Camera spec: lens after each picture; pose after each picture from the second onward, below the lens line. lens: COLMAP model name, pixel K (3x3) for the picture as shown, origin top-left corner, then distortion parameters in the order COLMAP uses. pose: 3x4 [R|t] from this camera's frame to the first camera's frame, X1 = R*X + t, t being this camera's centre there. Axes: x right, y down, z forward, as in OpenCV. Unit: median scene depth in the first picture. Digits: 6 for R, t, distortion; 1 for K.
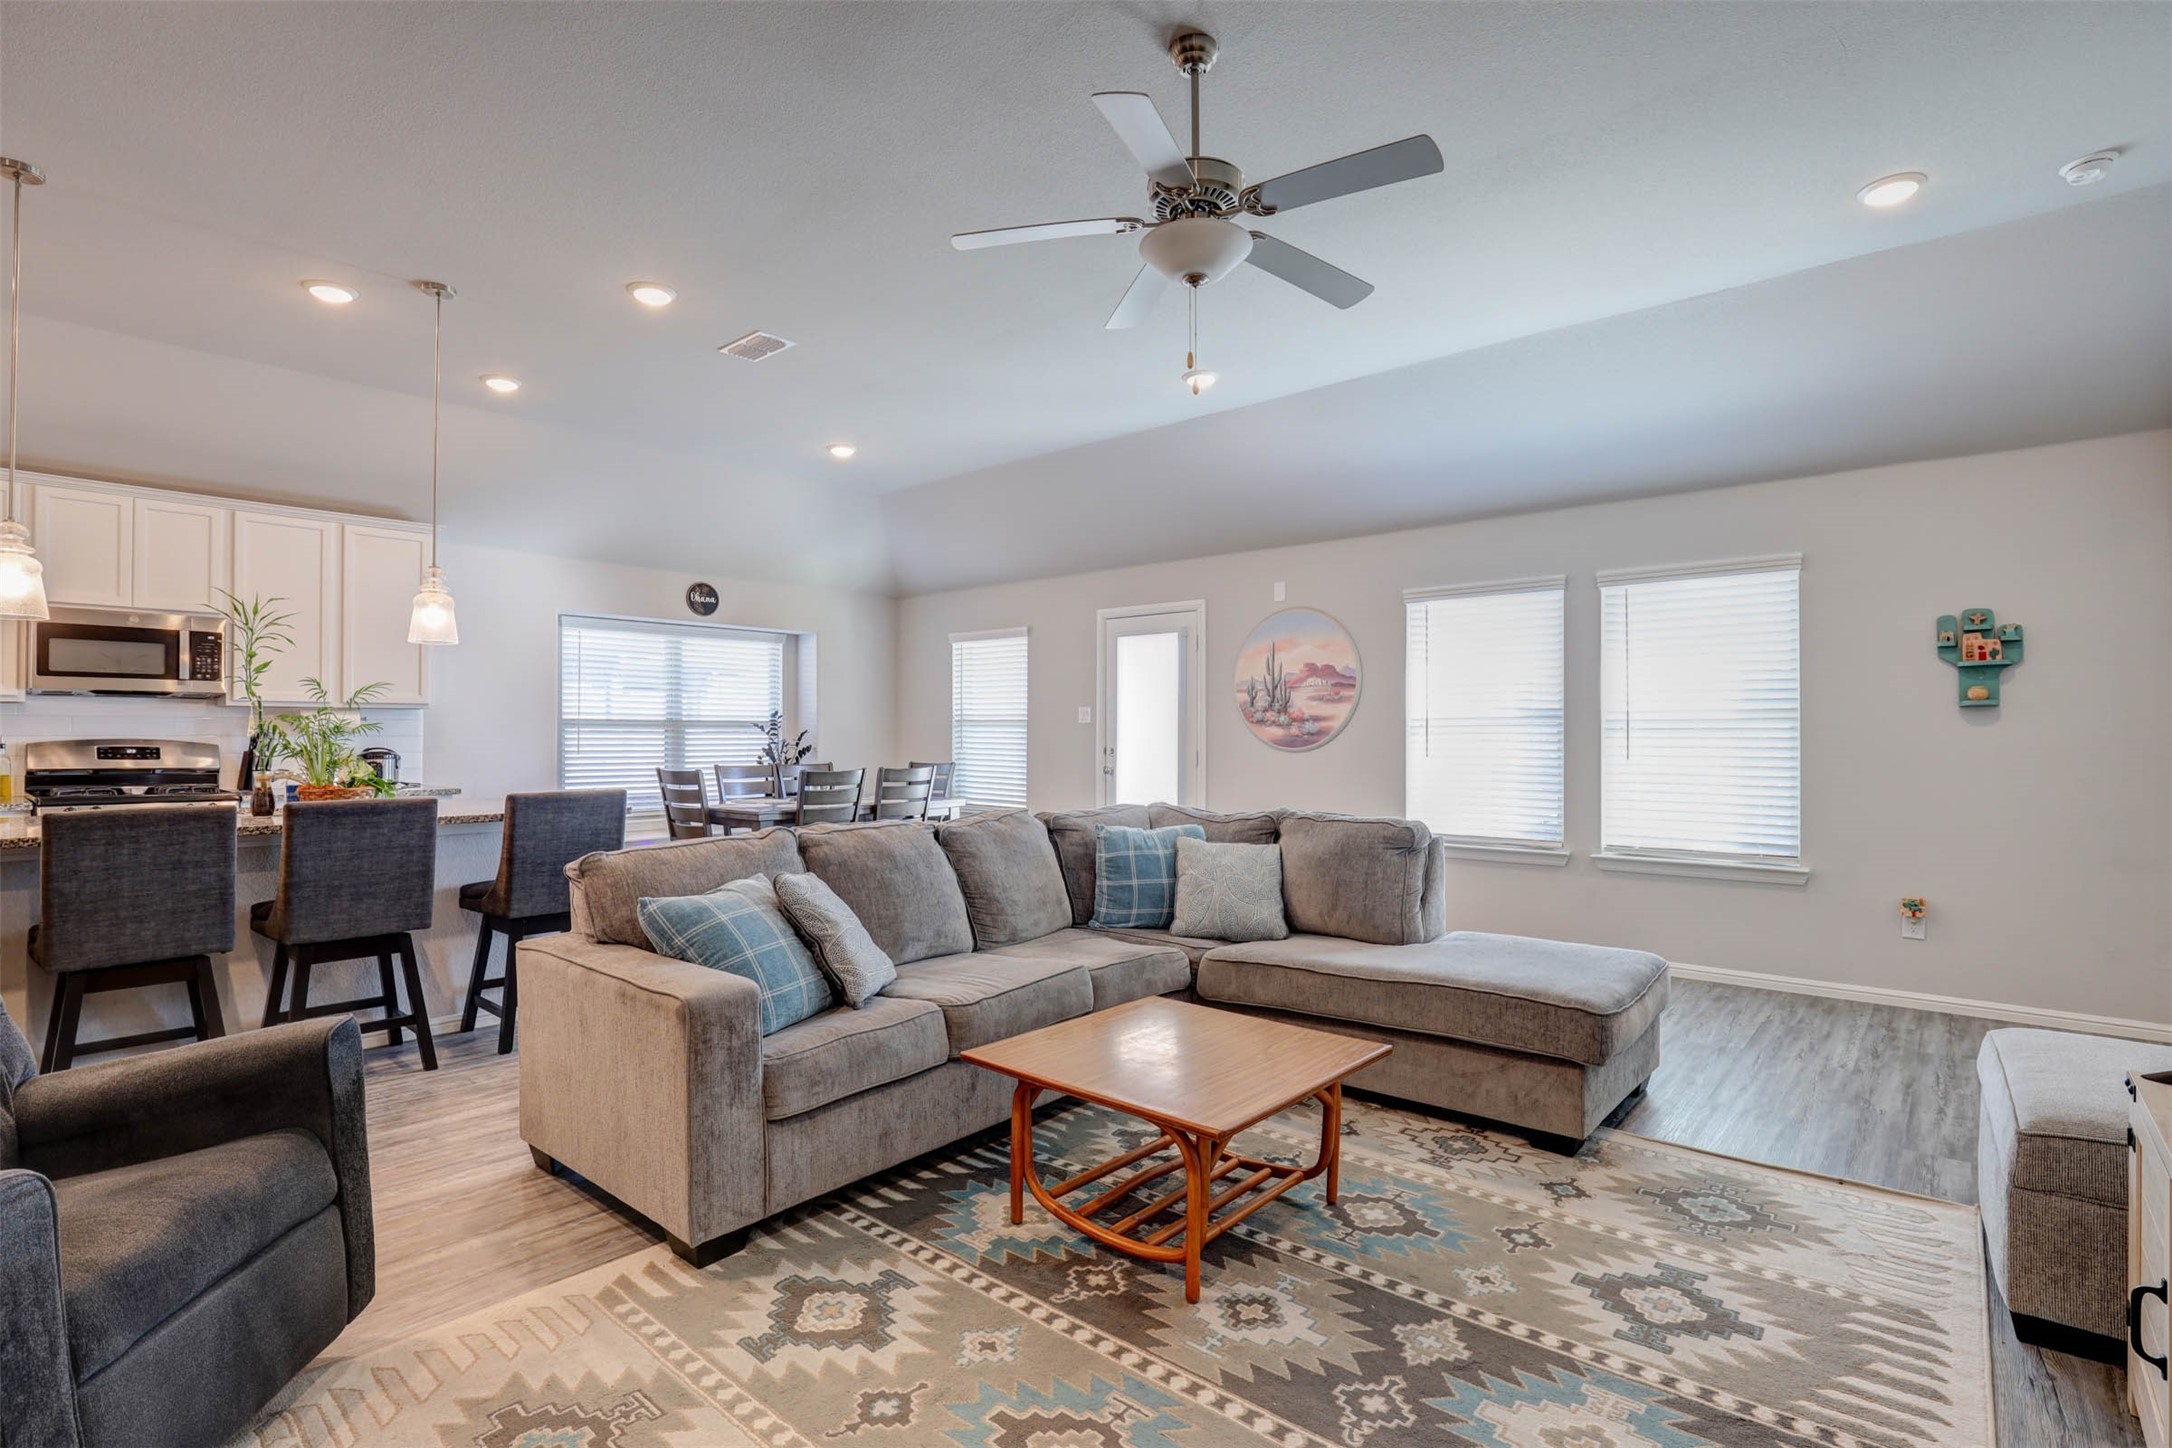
lens RADIAL K [[1030.1, 0, 1086.0], [0, 1030.1, 724.0], [0, 0, 1]] dist [-0.031088, 0.000094]
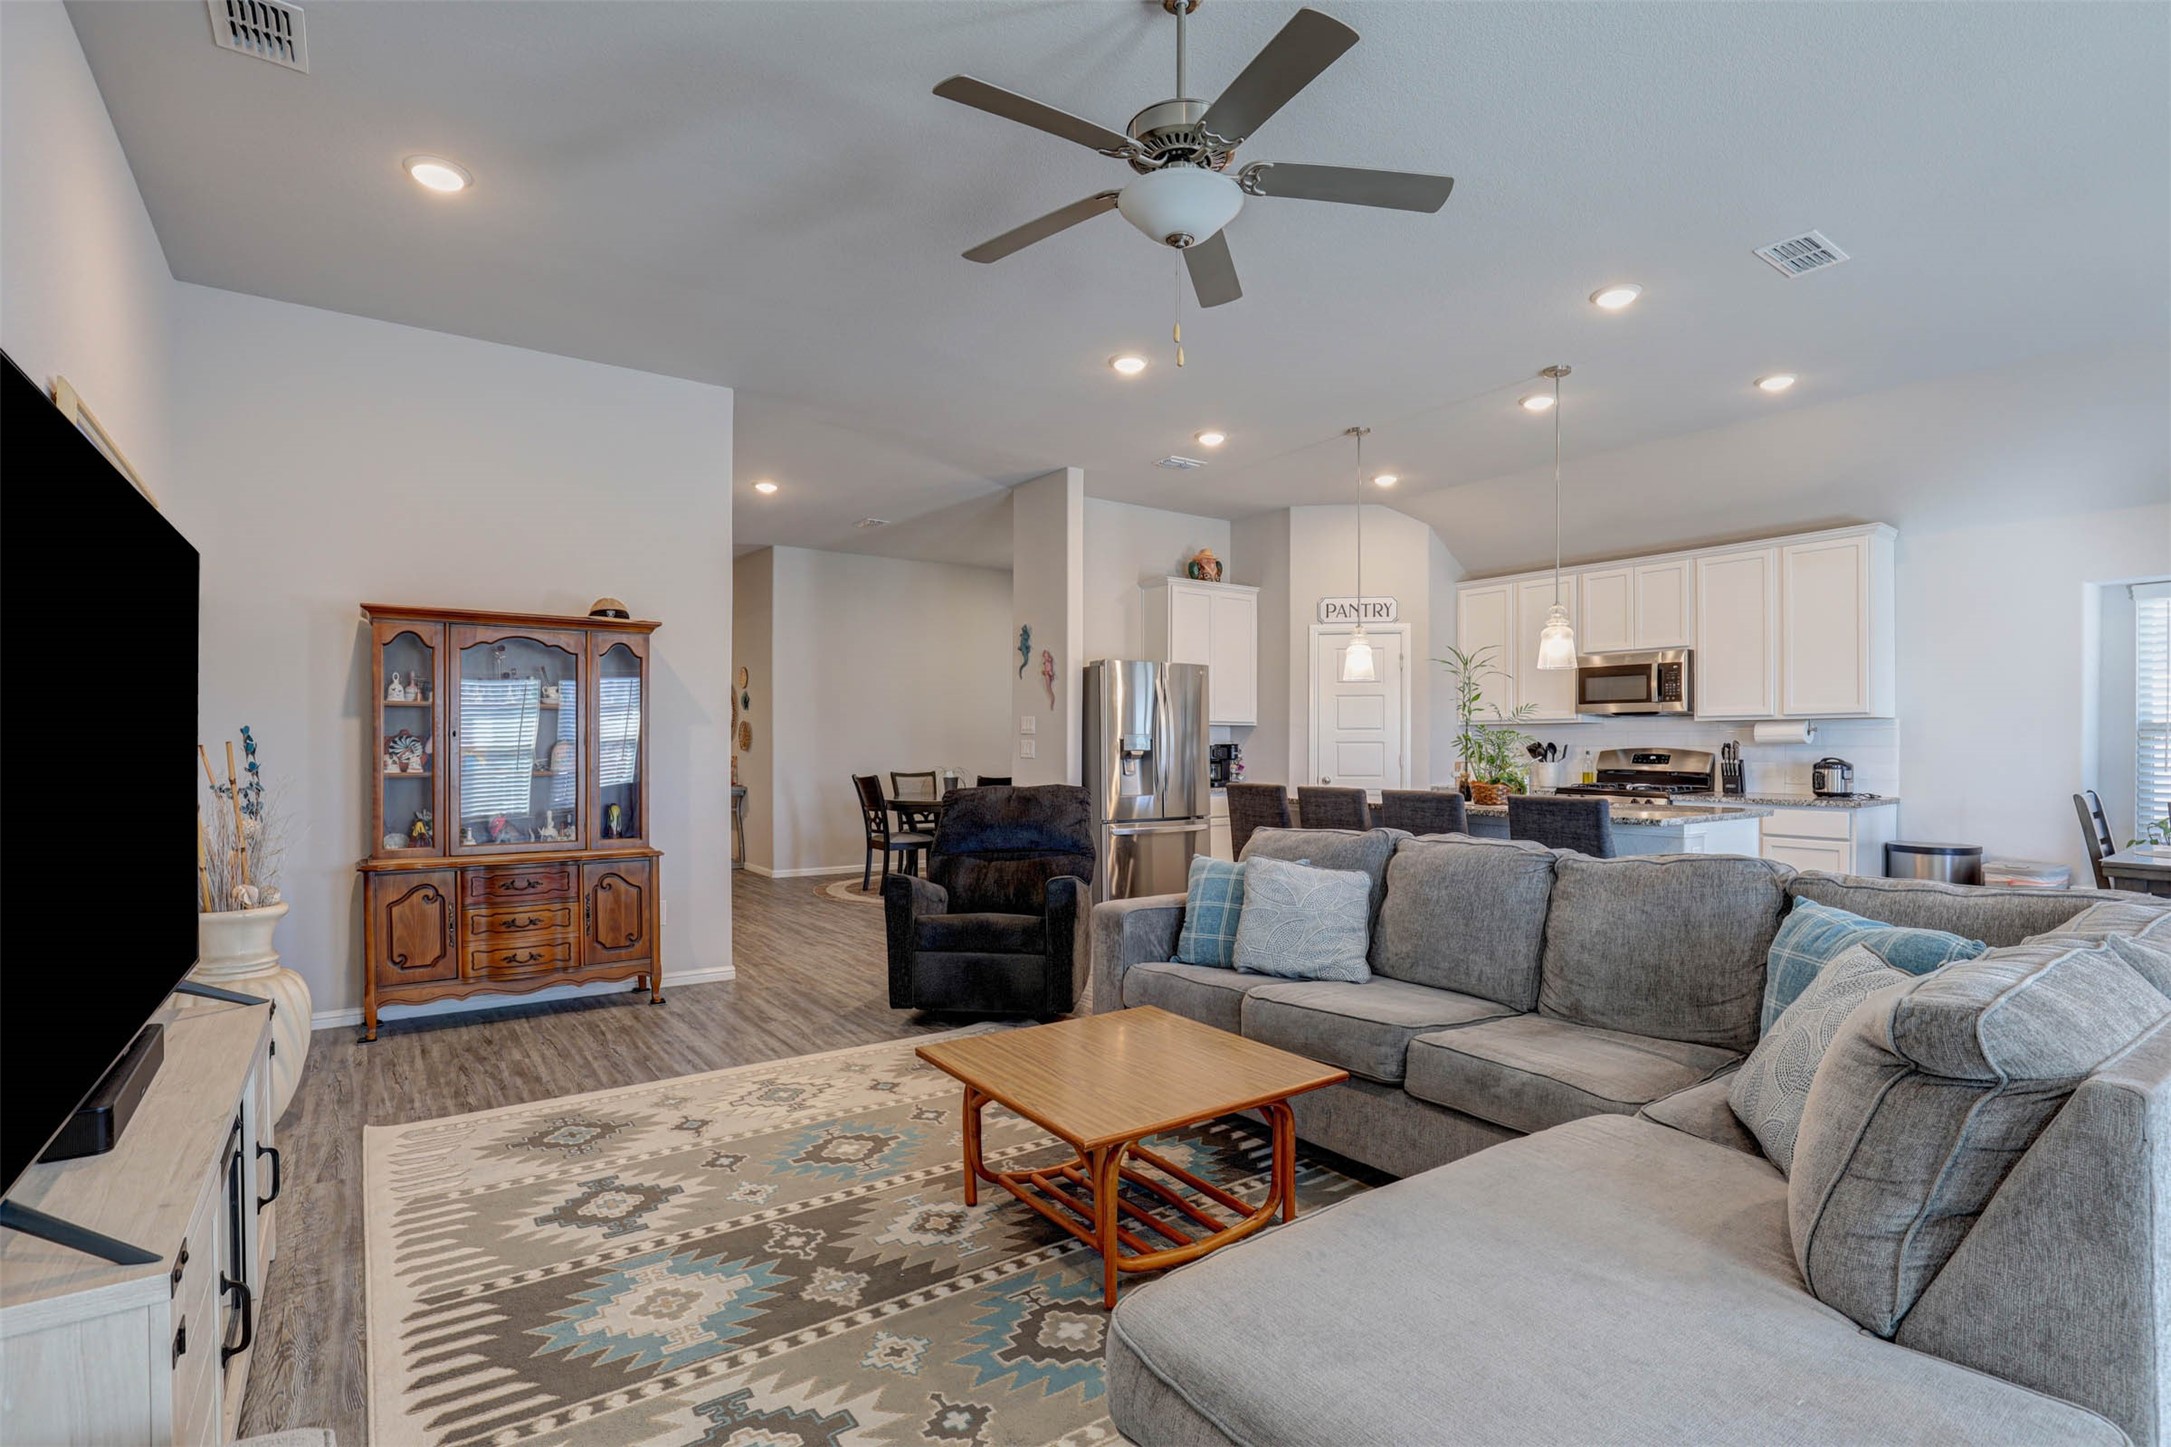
lens RADIAL K [[1033.8, 0, 1086.6], [0, 1033.8, 754.4], [0, 0, 1]] dist [-0.038114, 0.000010]
pose [[-0.236910, 0.007570, -0.971502, 0.934266], [0.011031, 0.999926, 0.005101, 0.013737], [0.971469, -0.009508, -0.236976, 1.056511]]
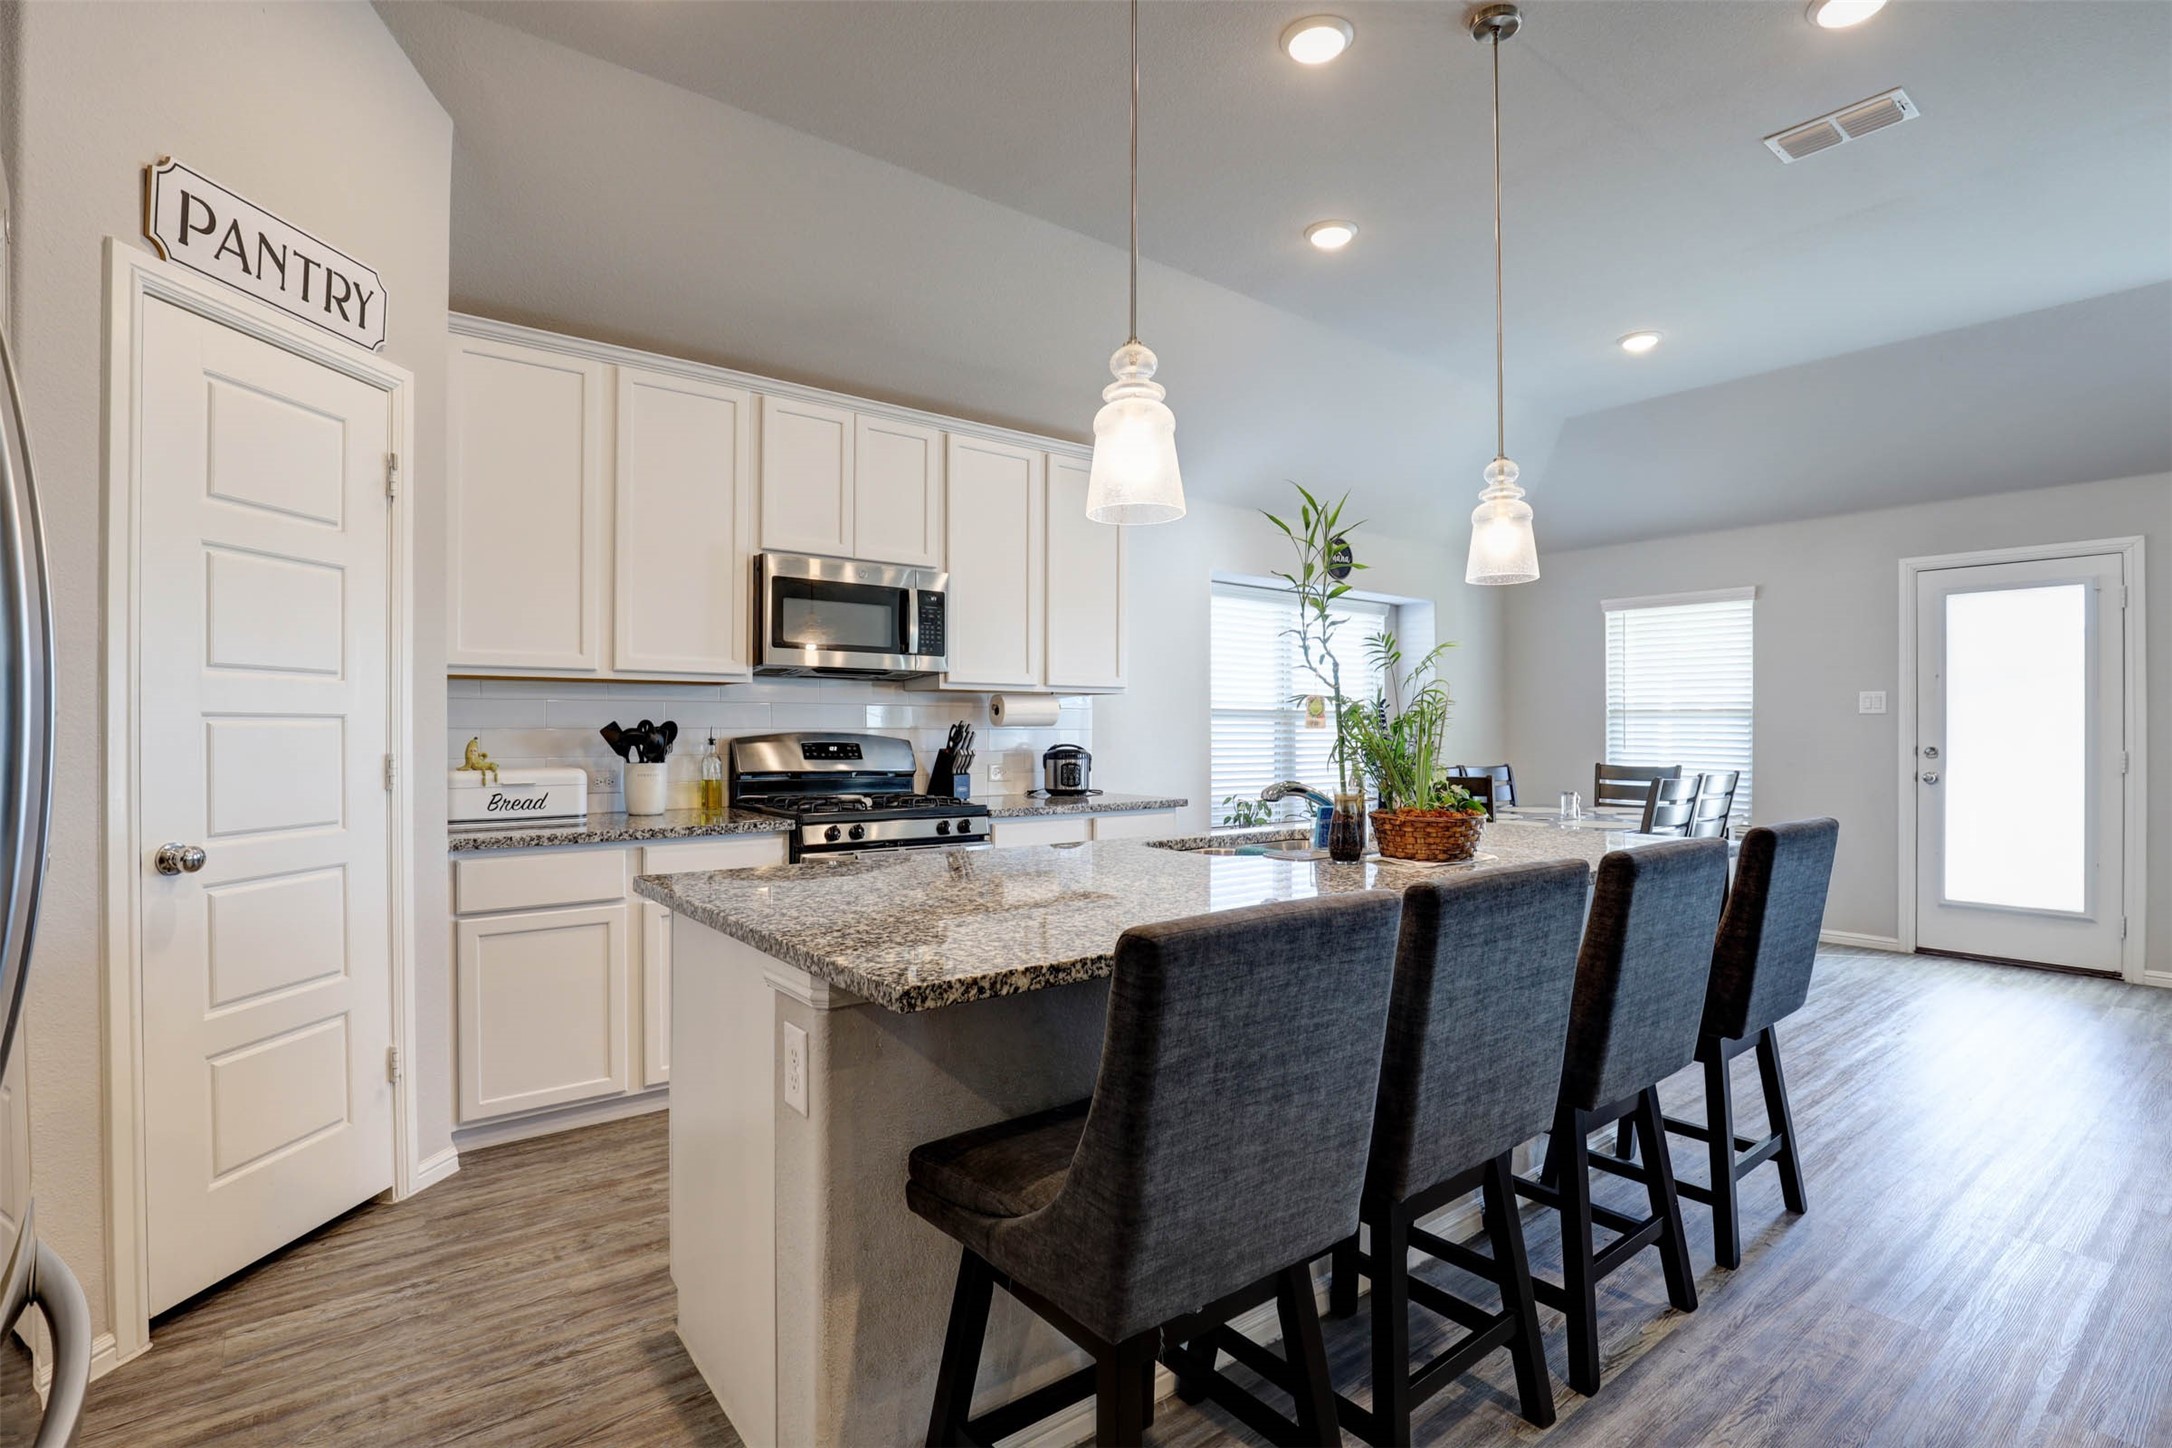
lens RADIAL K [[1014.0, 0, 1086.0], [0, 1014.0, 724.0], [0, 0, 1]] dist [-0.031308, -0.000160]
pose [[0.981109, -0.000503, -0.193456, -1.092549], [0.001510, 0.999986, 0.005056, 0.007365], [0.193451, -0.005253, 0.981096, 0.486284]]
